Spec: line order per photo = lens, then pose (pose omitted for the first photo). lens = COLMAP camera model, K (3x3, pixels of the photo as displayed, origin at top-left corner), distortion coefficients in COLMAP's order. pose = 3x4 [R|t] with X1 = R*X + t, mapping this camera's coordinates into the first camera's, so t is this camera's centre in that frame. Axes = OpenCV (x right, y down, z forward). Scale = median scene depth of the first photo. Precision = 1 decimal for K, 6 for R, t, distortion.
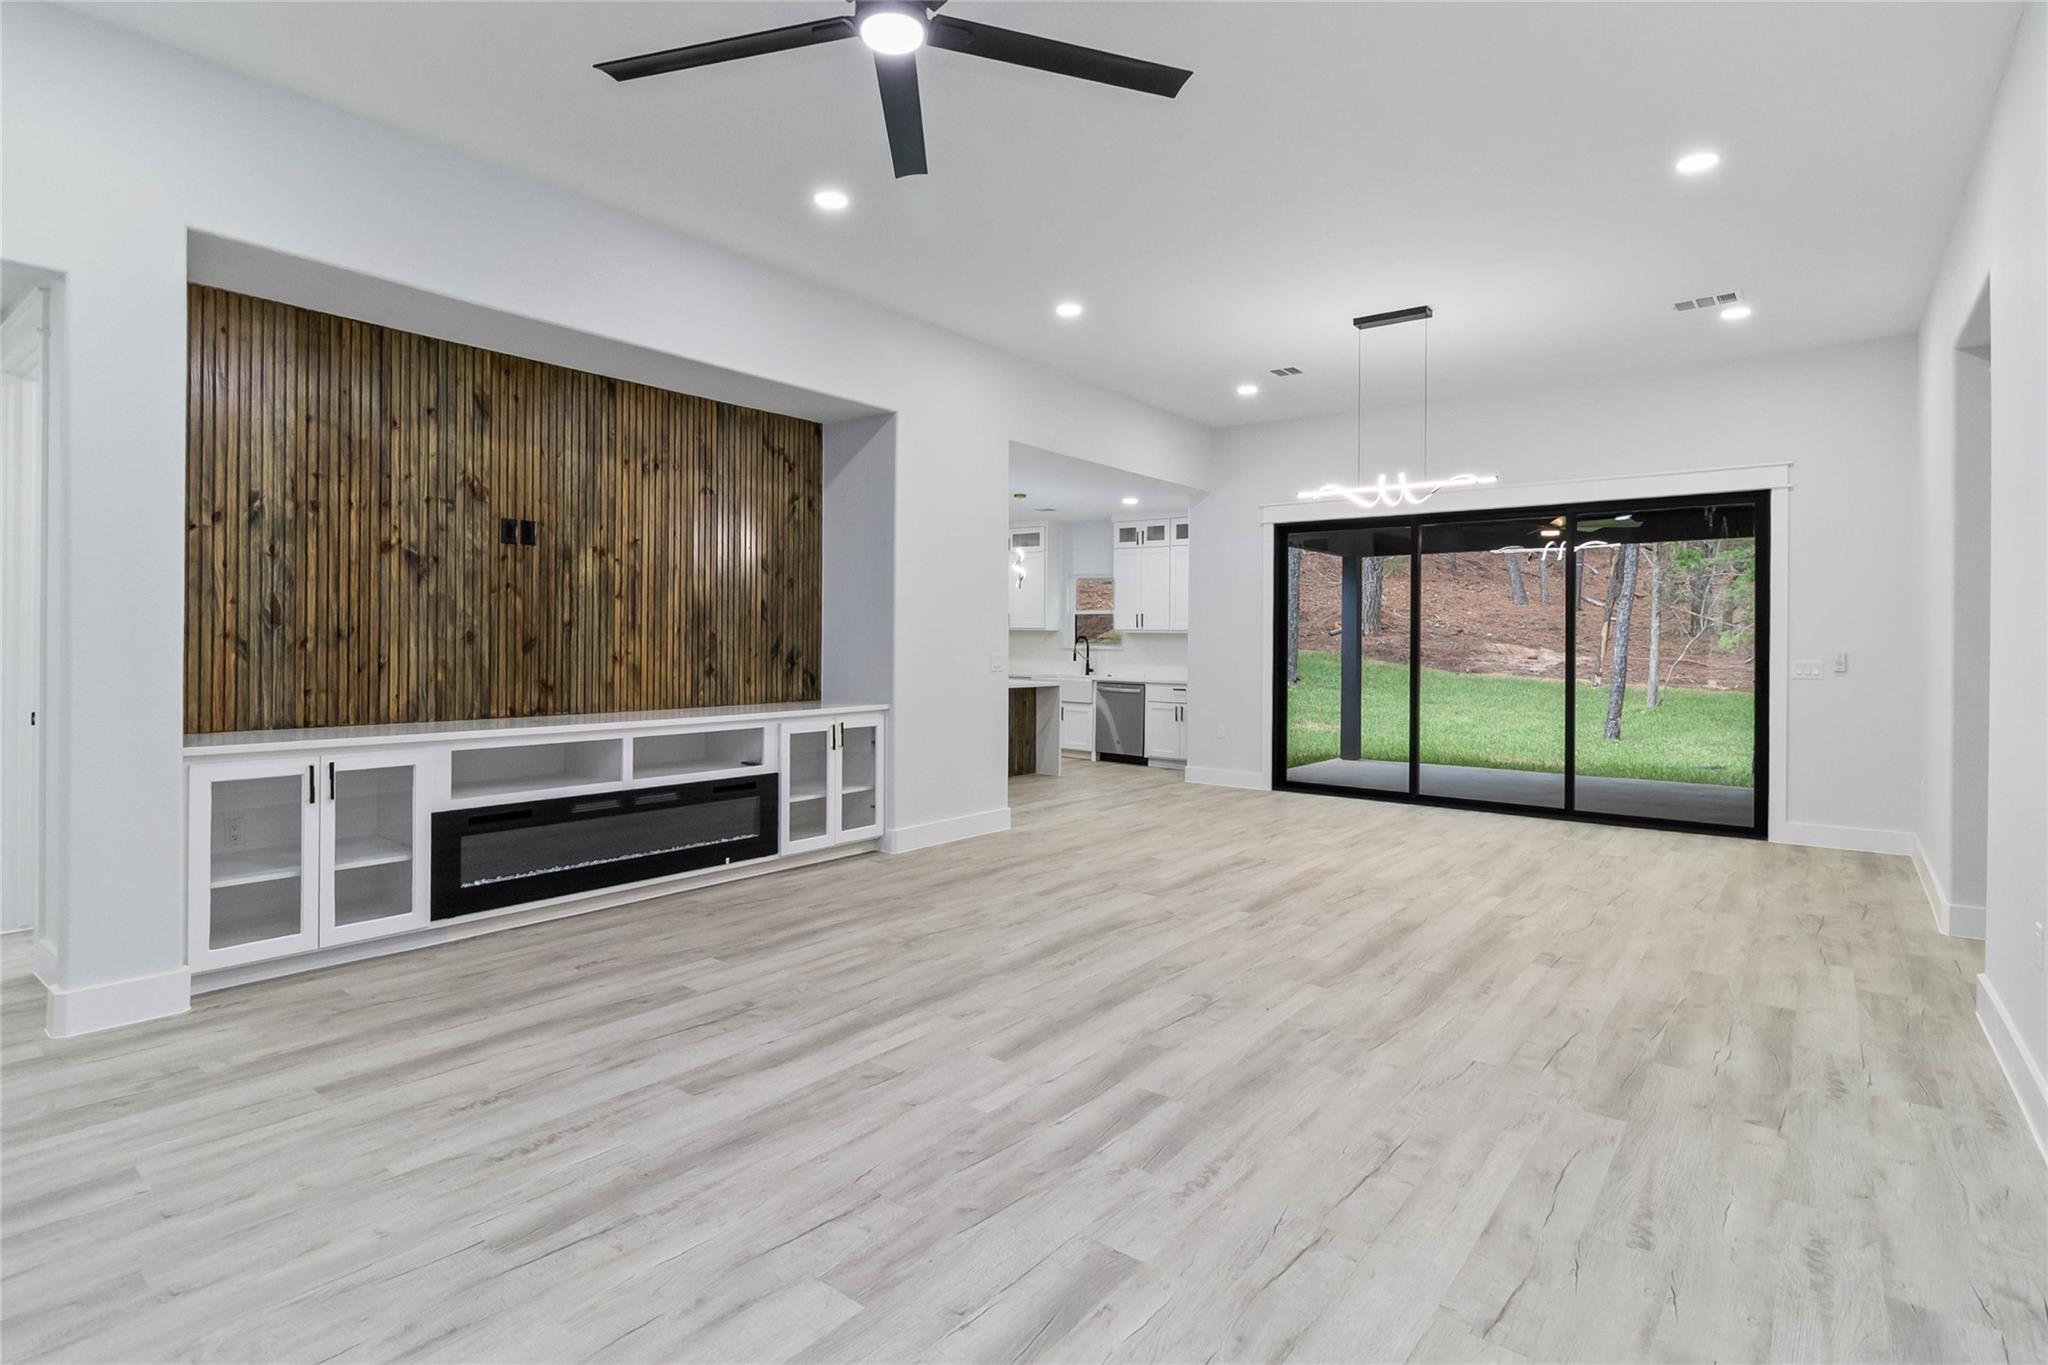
lens RADIAL K [[1011.1, 0, 1018.0], [0, 1011.1, 639.3], [0, 0, 1]] dist [-0.002252, -0.000616]
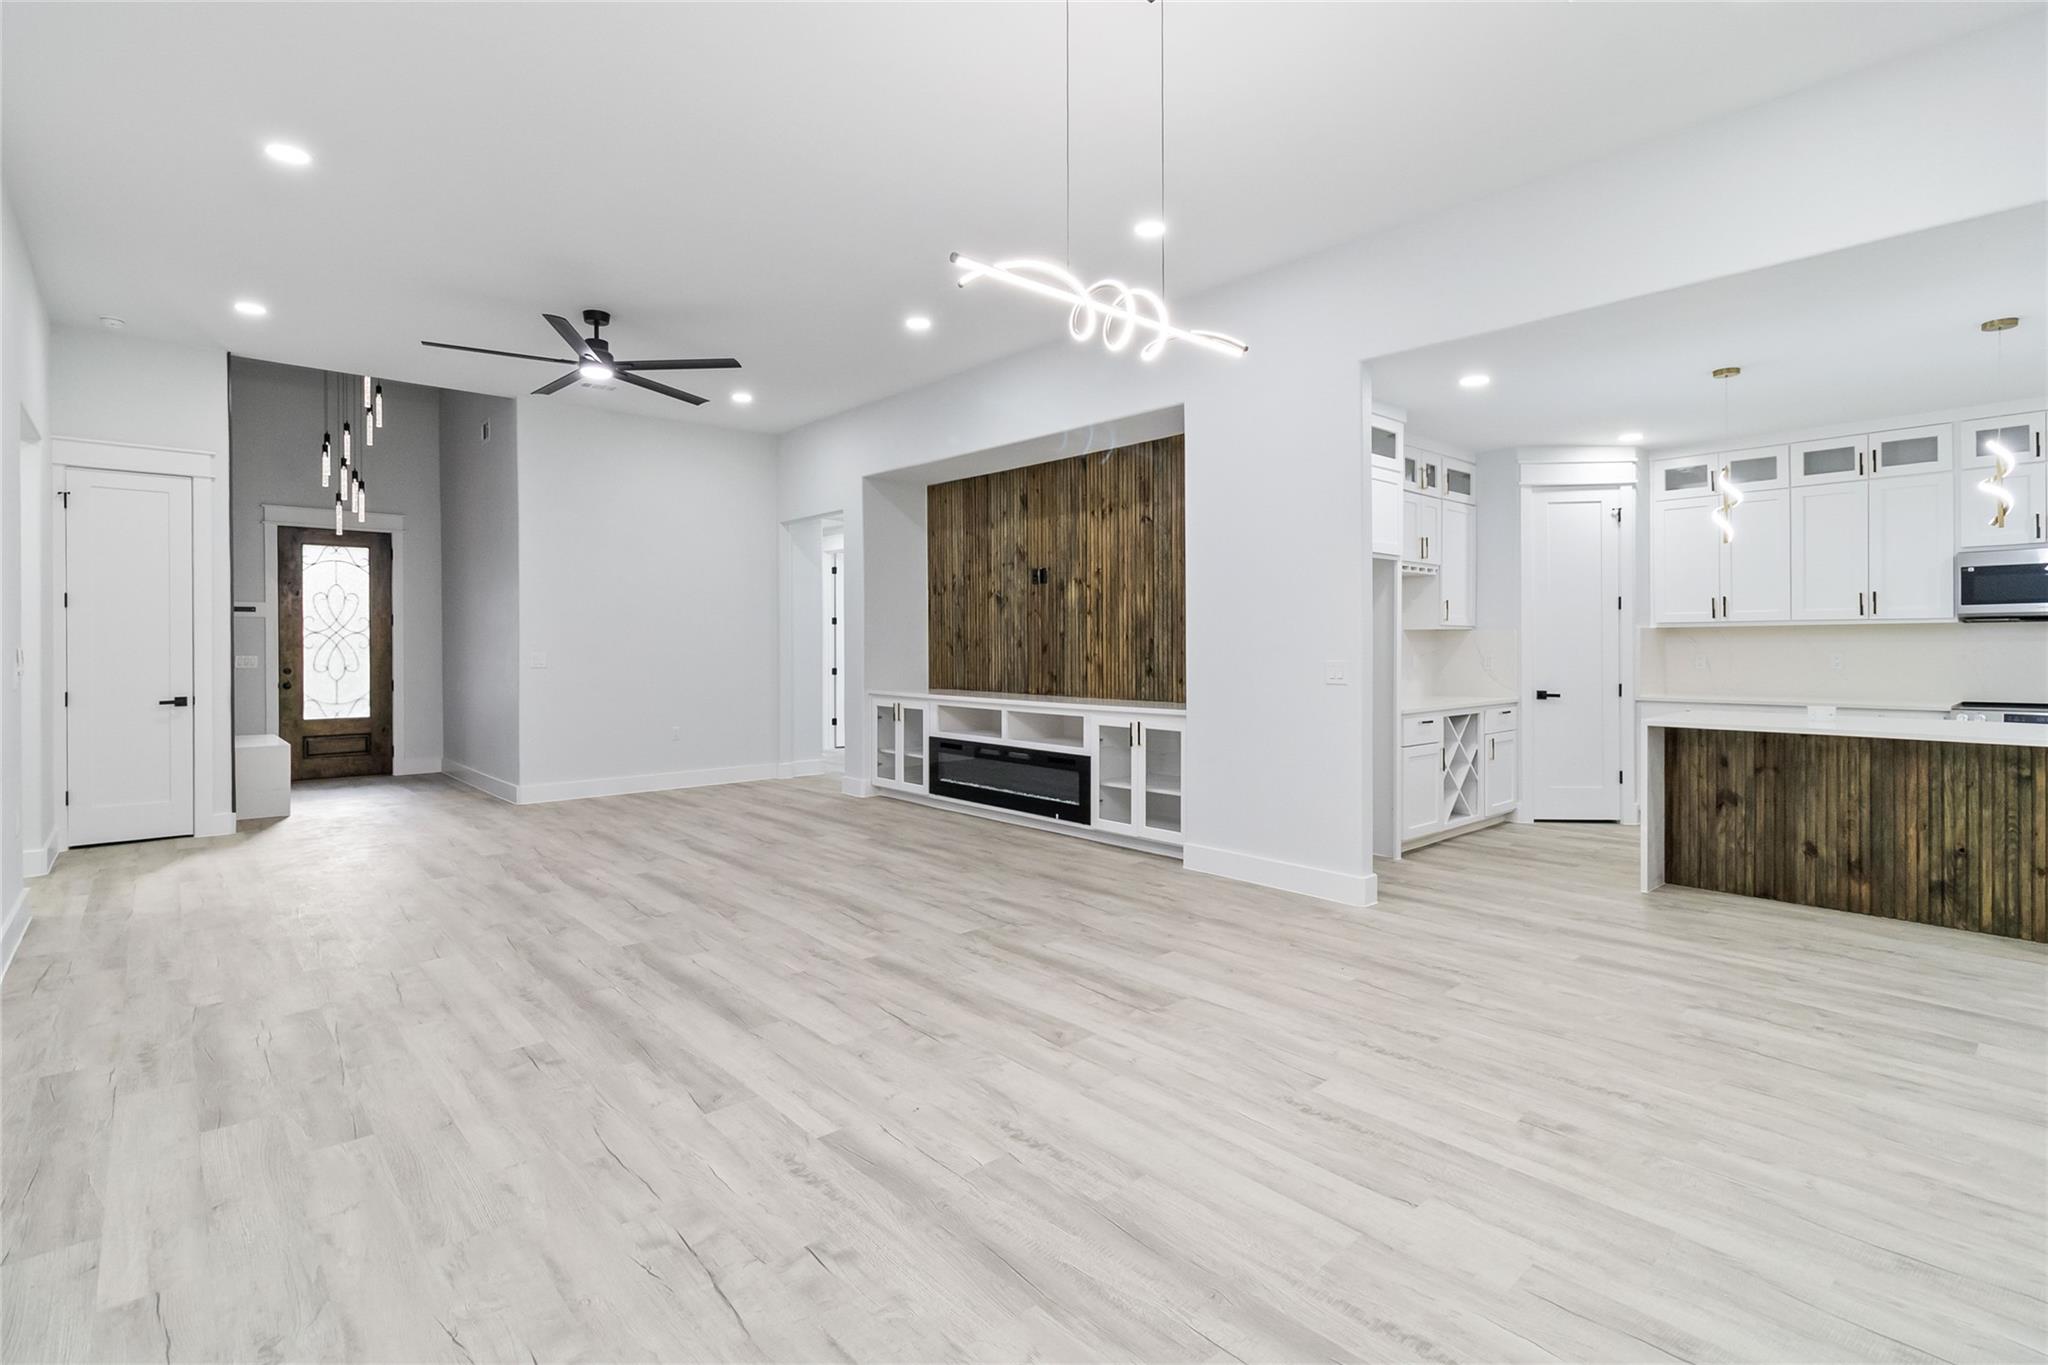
lens RADIAL K [[977.9, 0, 1030.8], [0, 977.9, 647.1], [0, 0, 1]] dist [0.003120, 0.001368]
pose [[-0.170507, -0.004586, -0.985346, 1.009699], [0.000561, 0.999989, -0.004751, 0.010809], [0.985356, -0.001363, -0.170502, 1.262625]]
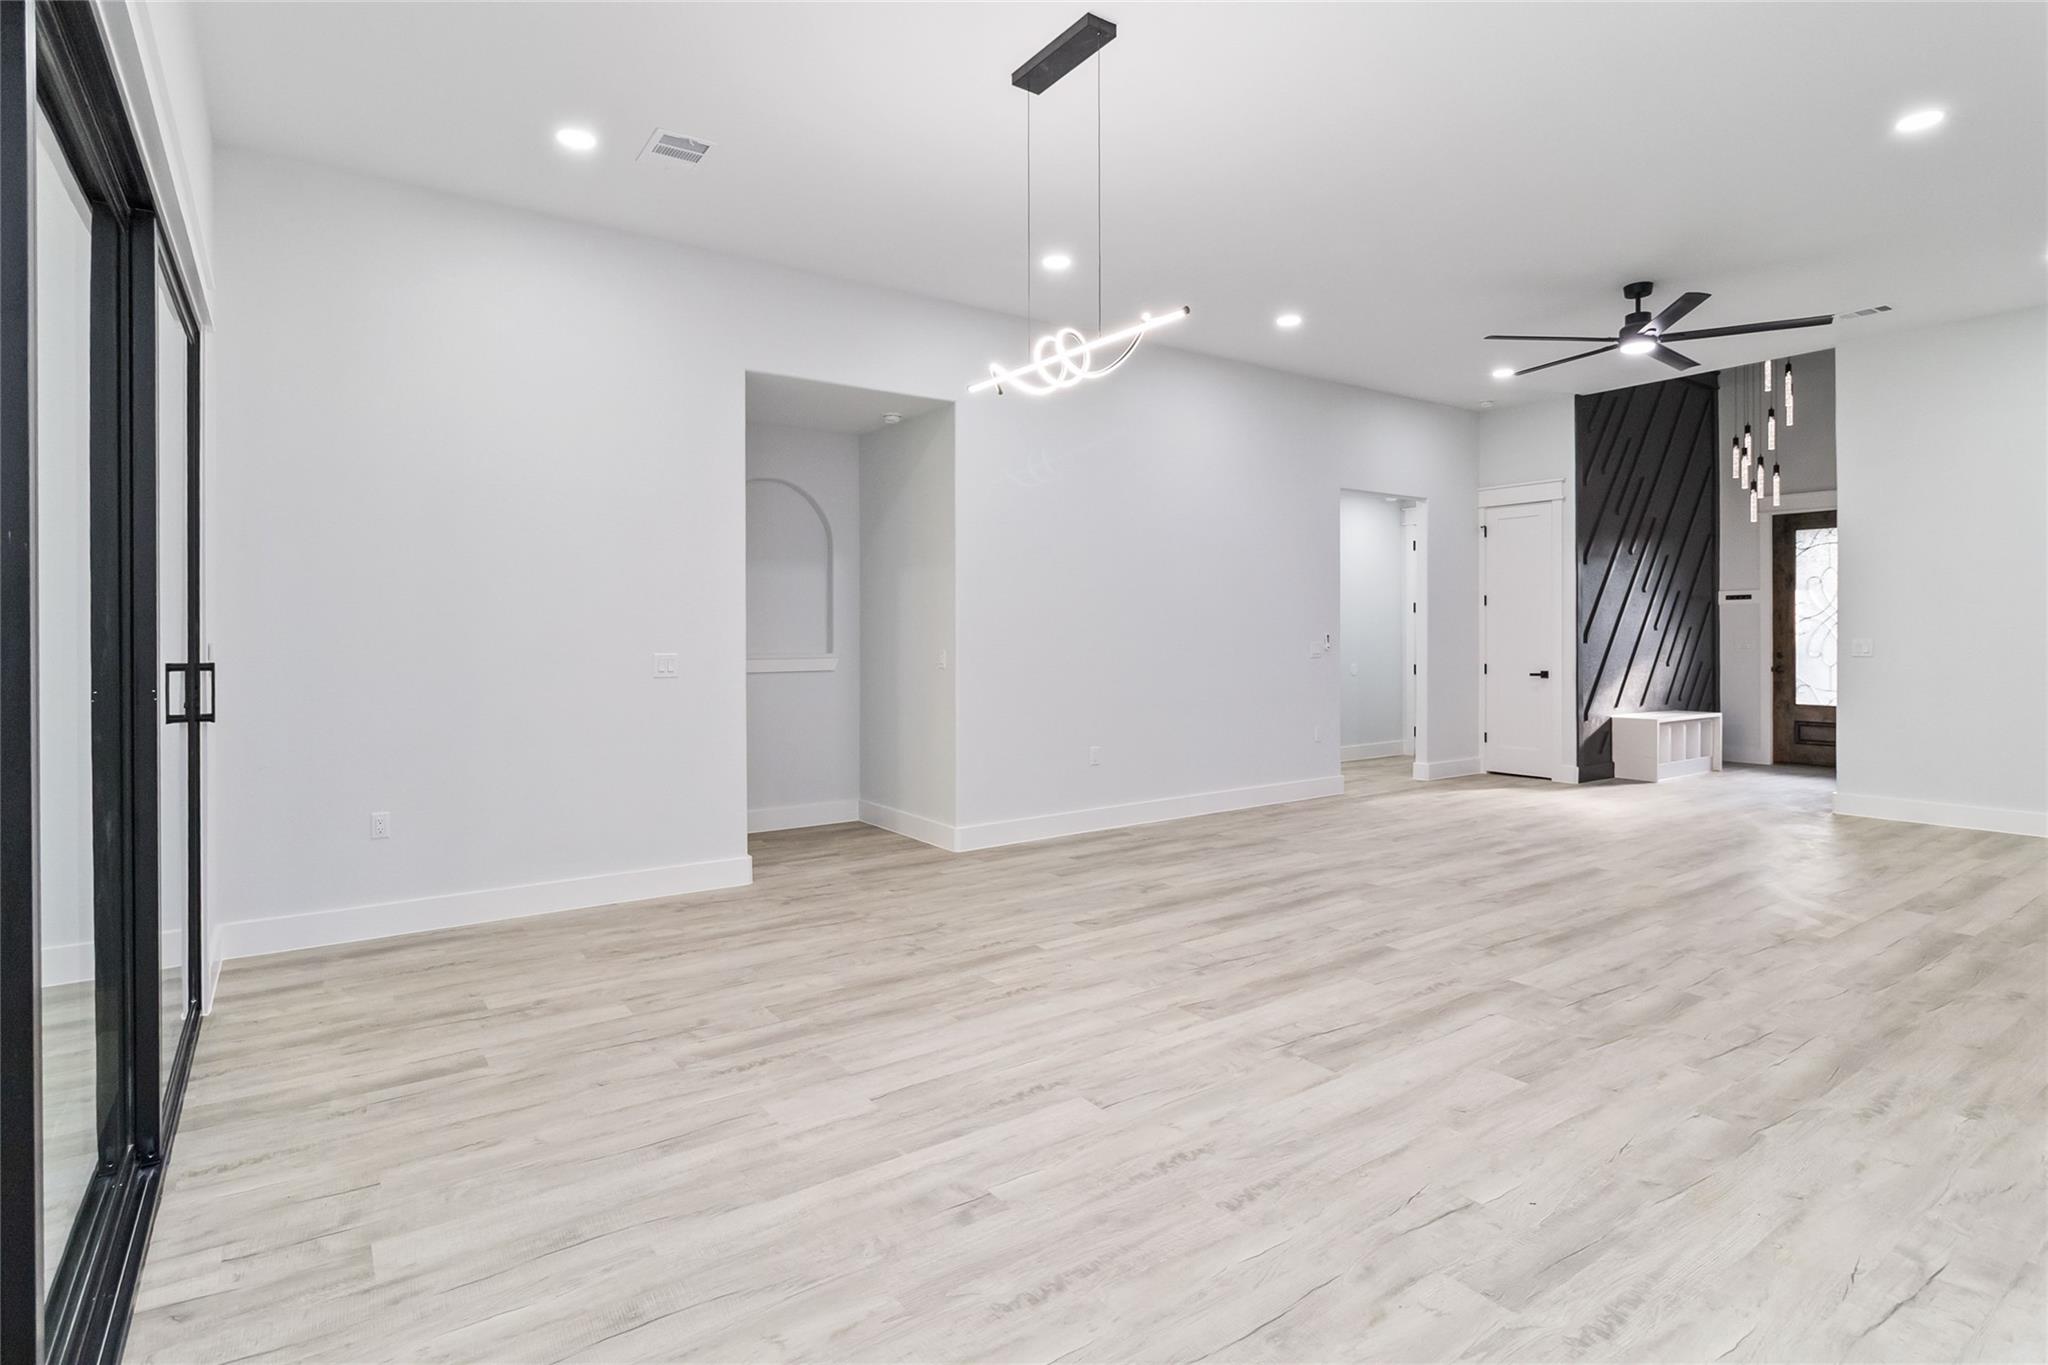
lens RADIAL K [[1027.9, 0, 1019.0], [0, 1027.9, 640.3], [0, 0, 1]] dist [-0.000513, -0.000406]
pose [[-0.957220, -0.006760, 0.289281, 0.274685], [-0.004359, 0.999951, 0.008941, 0.005224], [-0.289327, 0.007298, -0.957203, 1.895927]]
